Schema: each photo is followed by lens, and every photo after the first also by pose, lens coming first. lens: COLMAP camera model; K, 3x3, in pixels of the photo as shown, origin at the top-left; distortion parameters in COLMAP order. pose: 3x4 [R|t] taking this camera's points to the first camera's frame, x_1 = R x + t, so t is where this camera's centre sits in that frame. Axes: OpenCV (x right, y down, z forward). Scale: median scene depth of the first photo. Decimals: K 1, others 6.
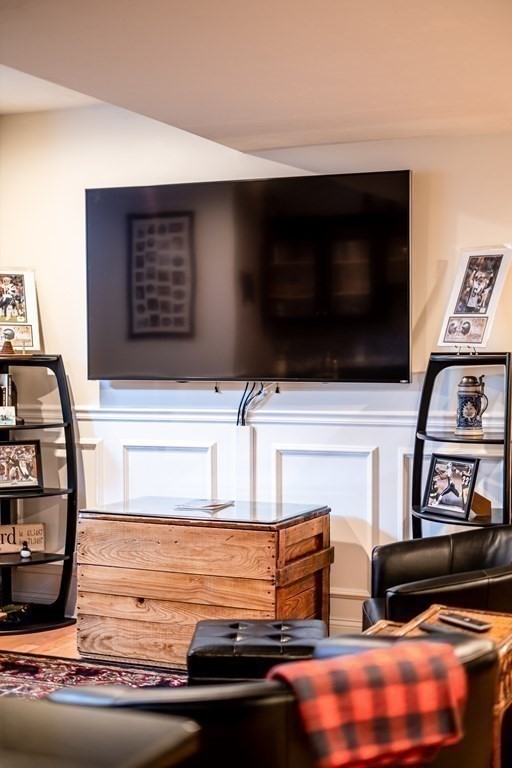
lens RADIAL K [[1162.6, 0, 255.7], [0, 1162.6, 382.5], [0, 0, 1]] dist [-0.033320, 0.000000]
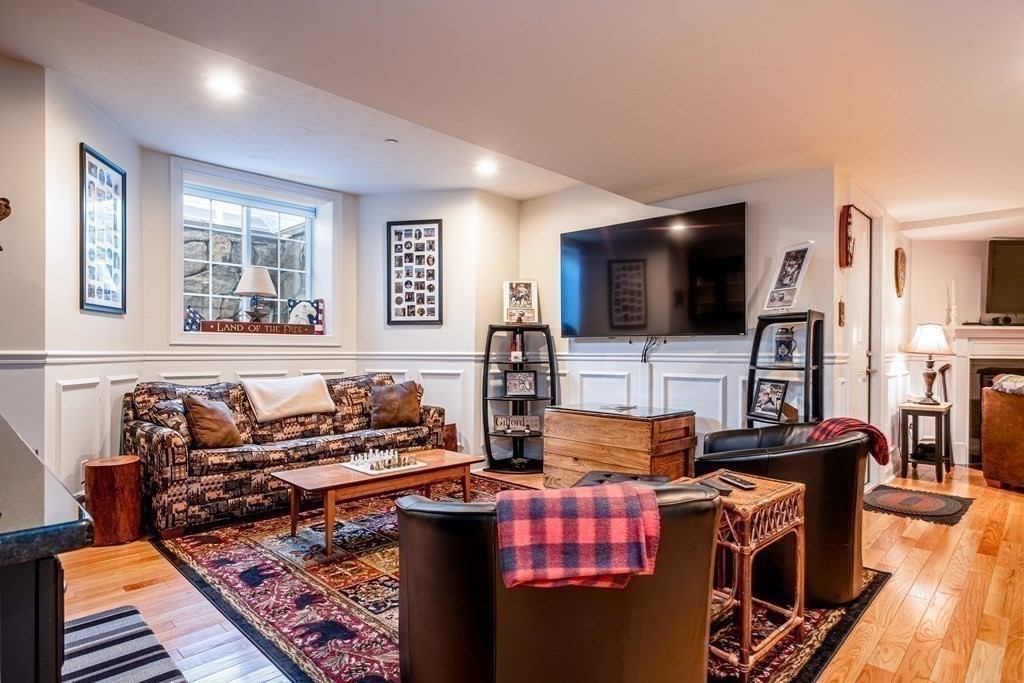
lens RADIAL K [[555.0, 0, 507.4], [0, 555.0, 346.2], [0, 0, 1]] dist [0.000756, -0.000238]
pose [[0.935908, 0.002386, -0.352237, 0.095401], [-0.013044, 0.999526, -0.027889, 0.041539], [0.352003, 0.030696, 0.935495, 0.174508]]
